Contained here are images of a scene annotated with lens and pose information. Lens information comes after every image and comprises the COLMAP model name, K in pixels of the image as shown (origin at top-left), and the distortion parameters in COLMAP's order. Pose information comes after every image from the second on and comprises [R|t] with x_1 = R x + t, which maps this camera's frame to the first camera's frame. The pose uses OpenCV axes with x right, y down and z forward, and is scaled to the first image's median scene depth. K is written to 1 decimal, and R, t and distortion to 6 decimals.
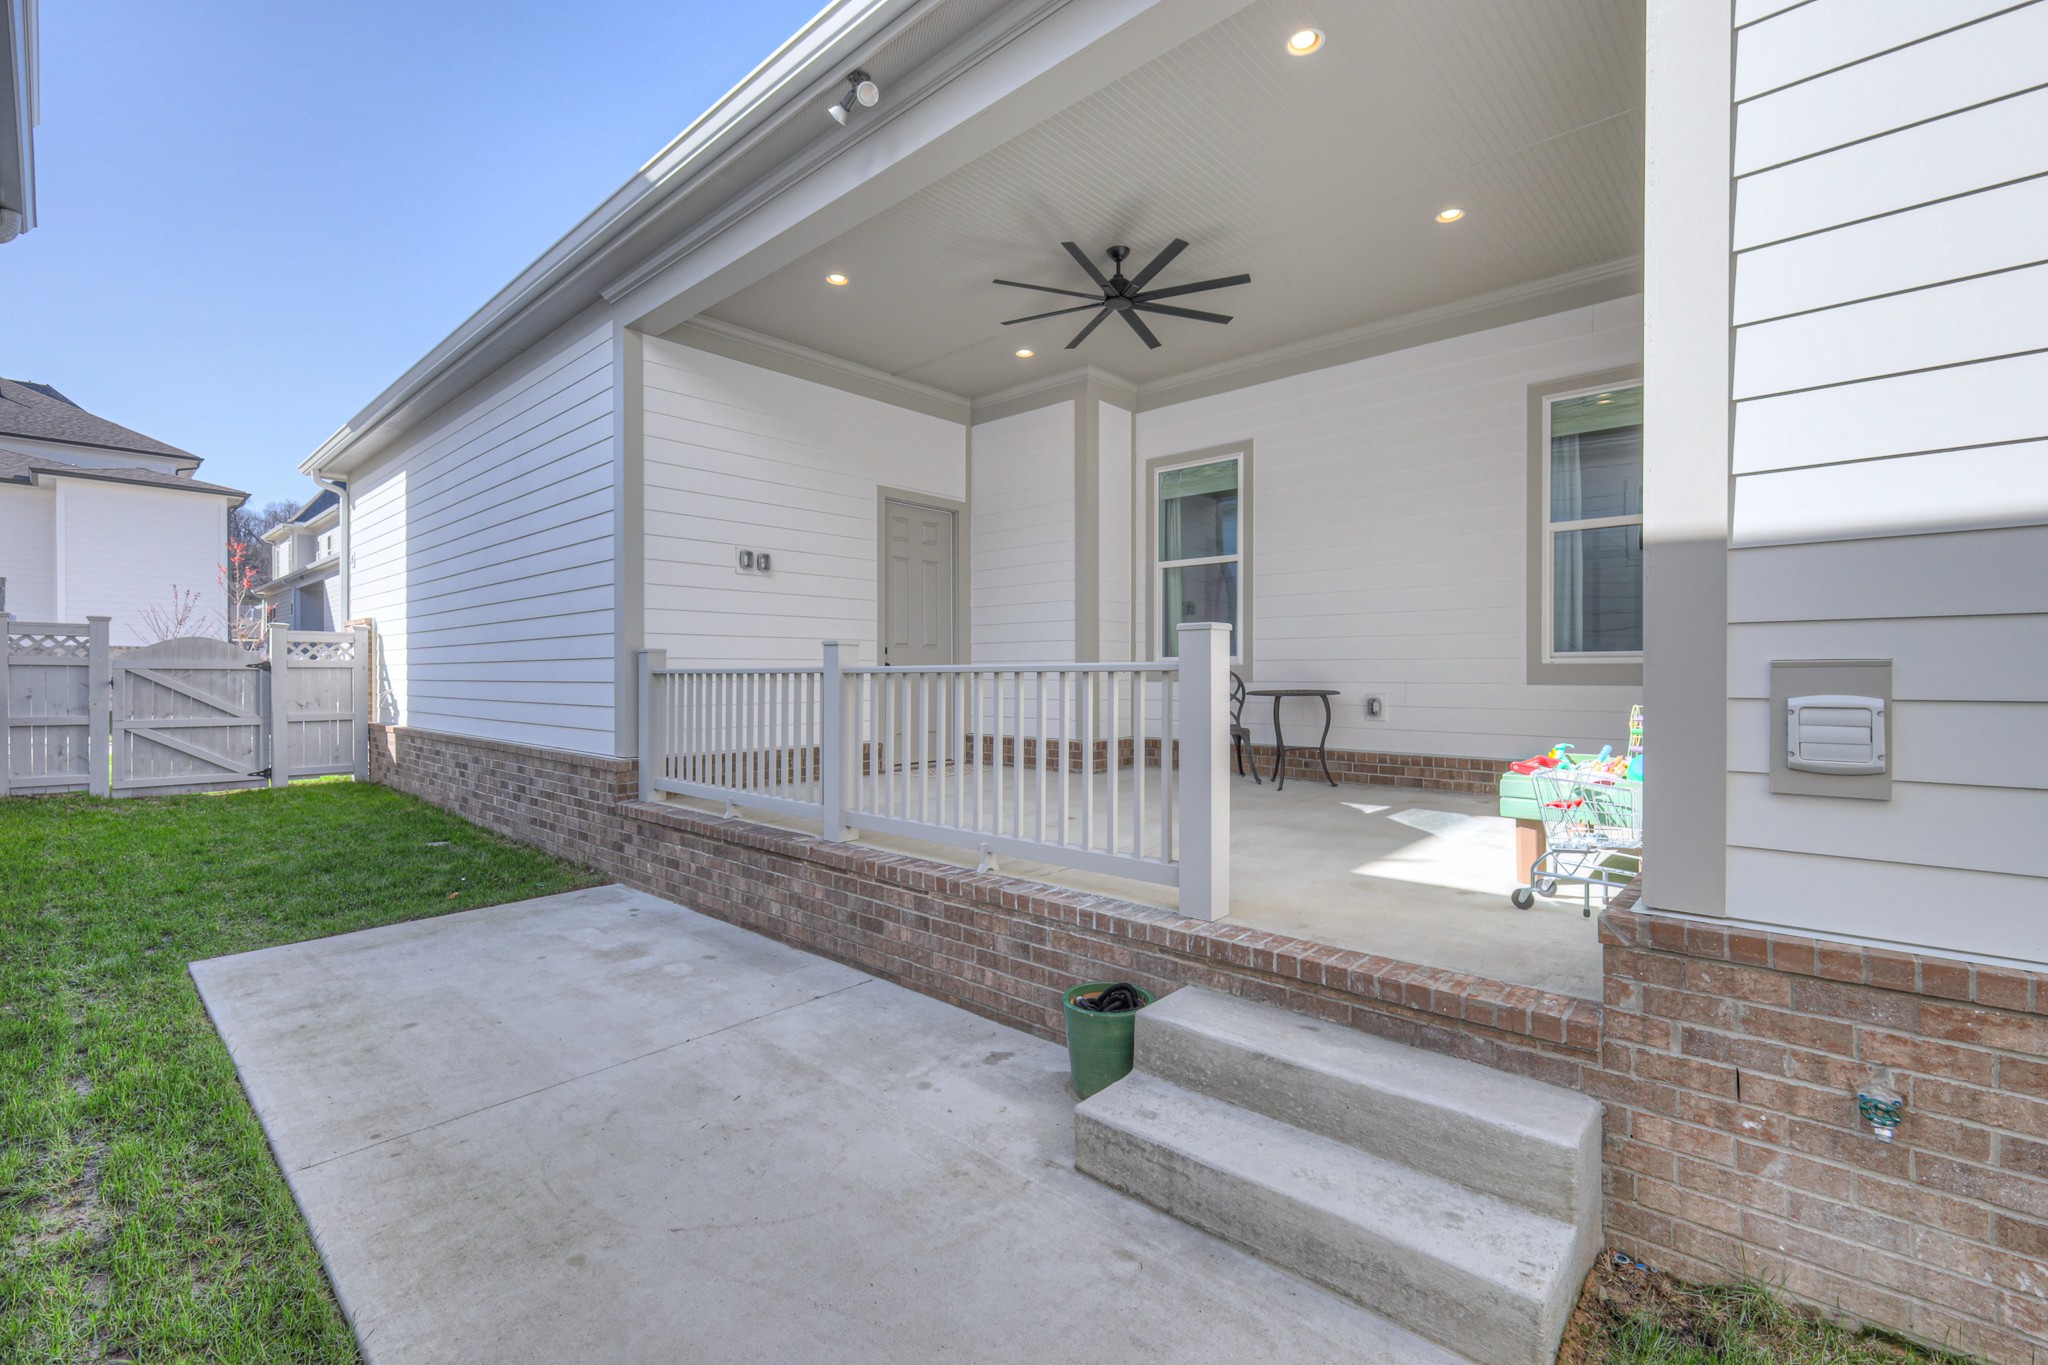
lens RADIAL K [[892.9, 0, 1022.9], [0, 892.9, 681.5], [0, 0, 1]] dist [0.002336, -0.000976]
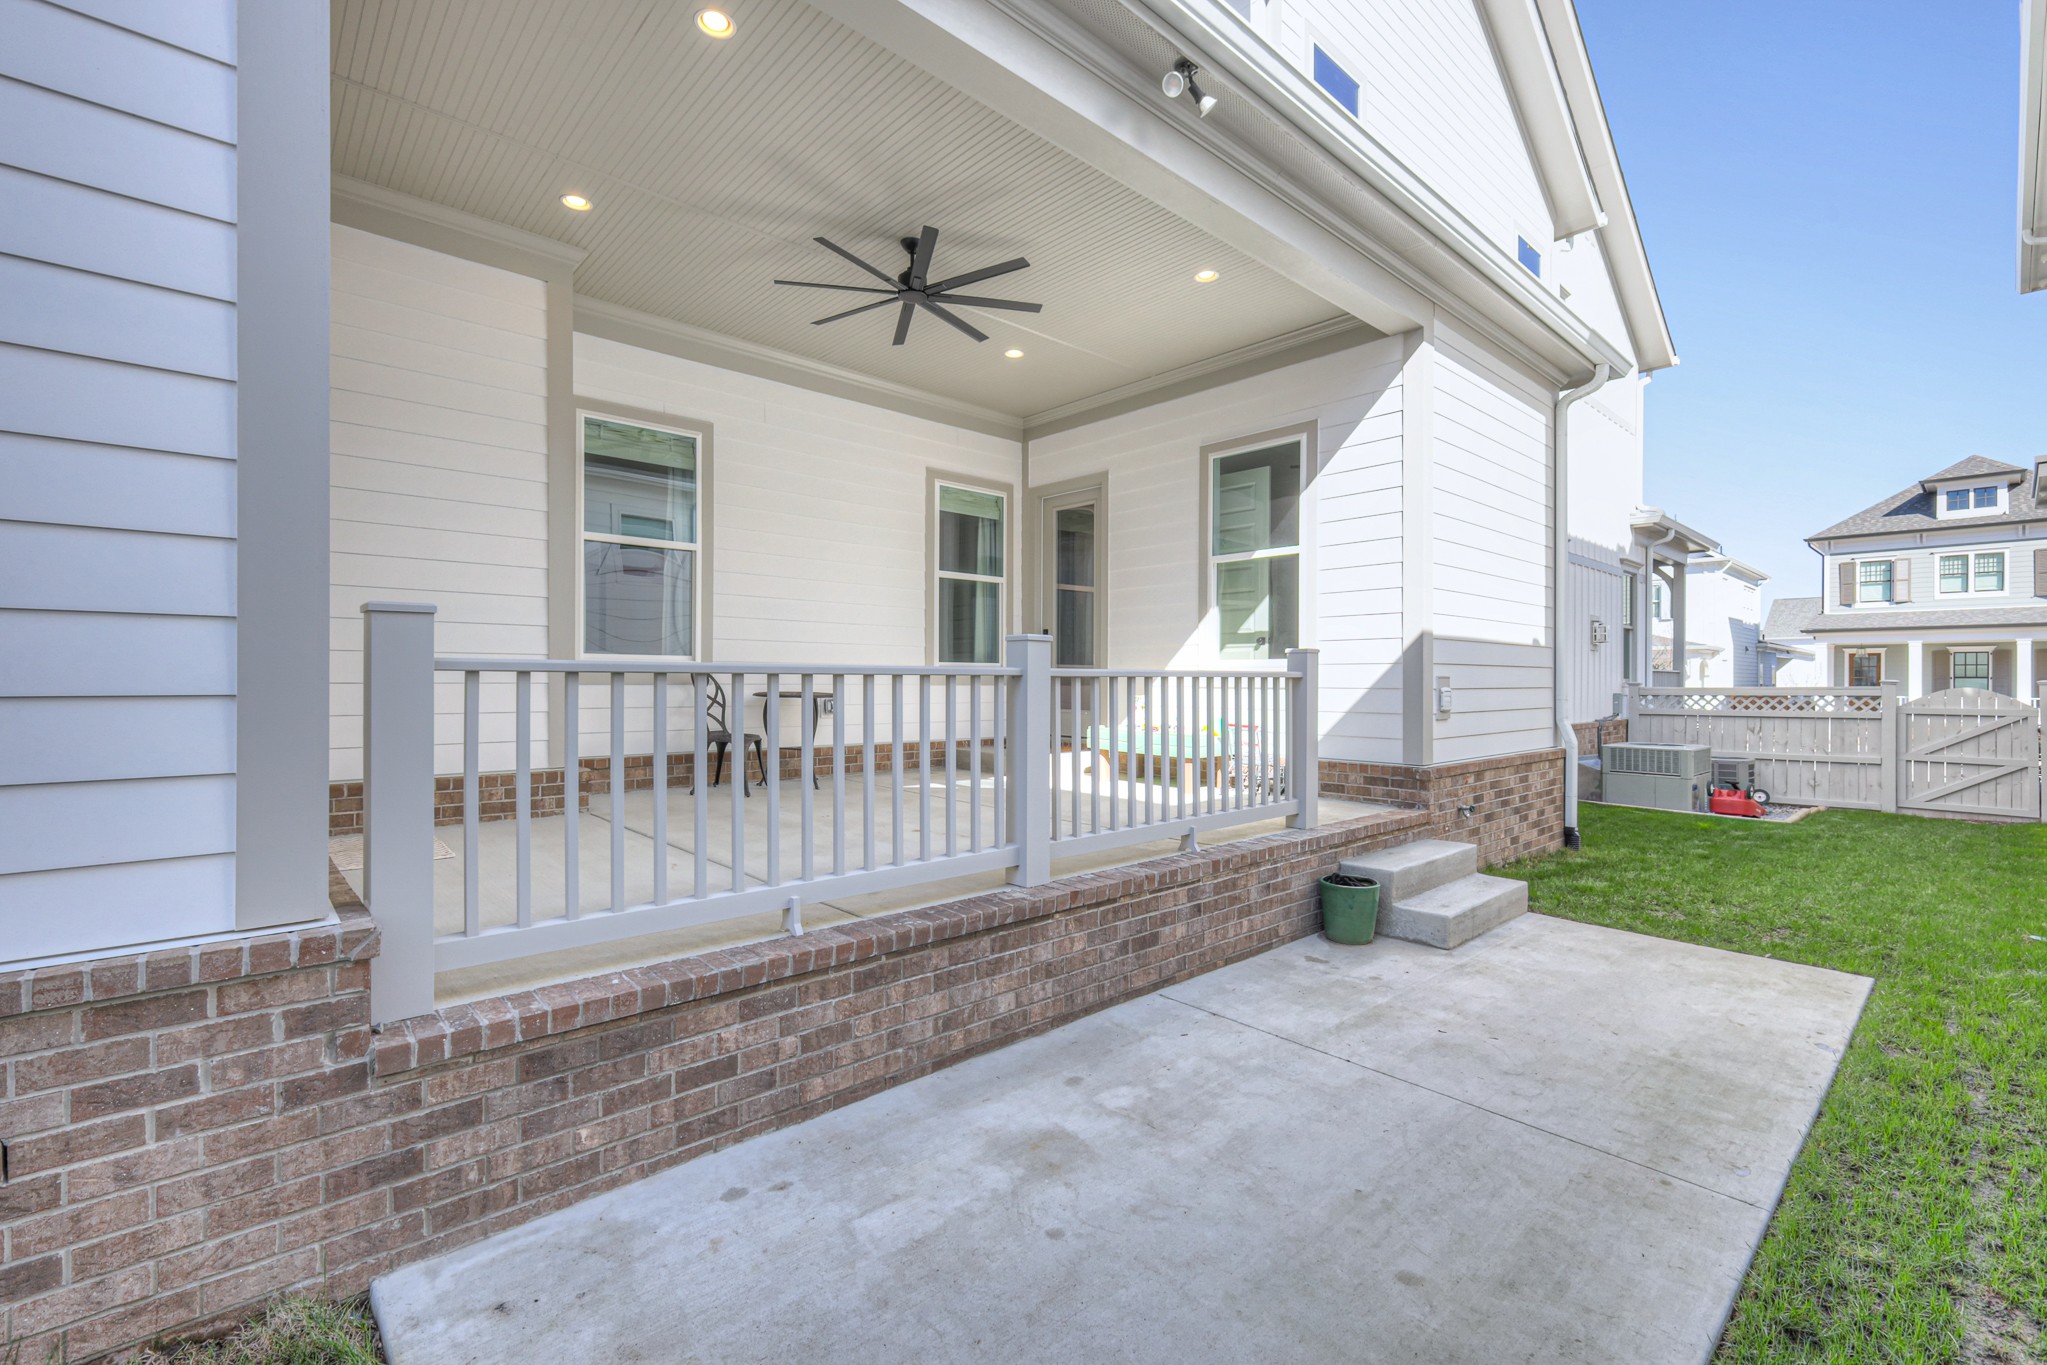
lens RADIAL K [[892.5, 0, 1022.8], [0, 892.5, 680.3], [0, 0, 1]] dist [0.002336, -0.000976]
pose [[0.085481, -0.000293, 0.996340, -1.075066], [0.002604, 0.999997, 0.000071, -0.005767], [-0.996336, 0.002589, 0.085482, 1.001462]]
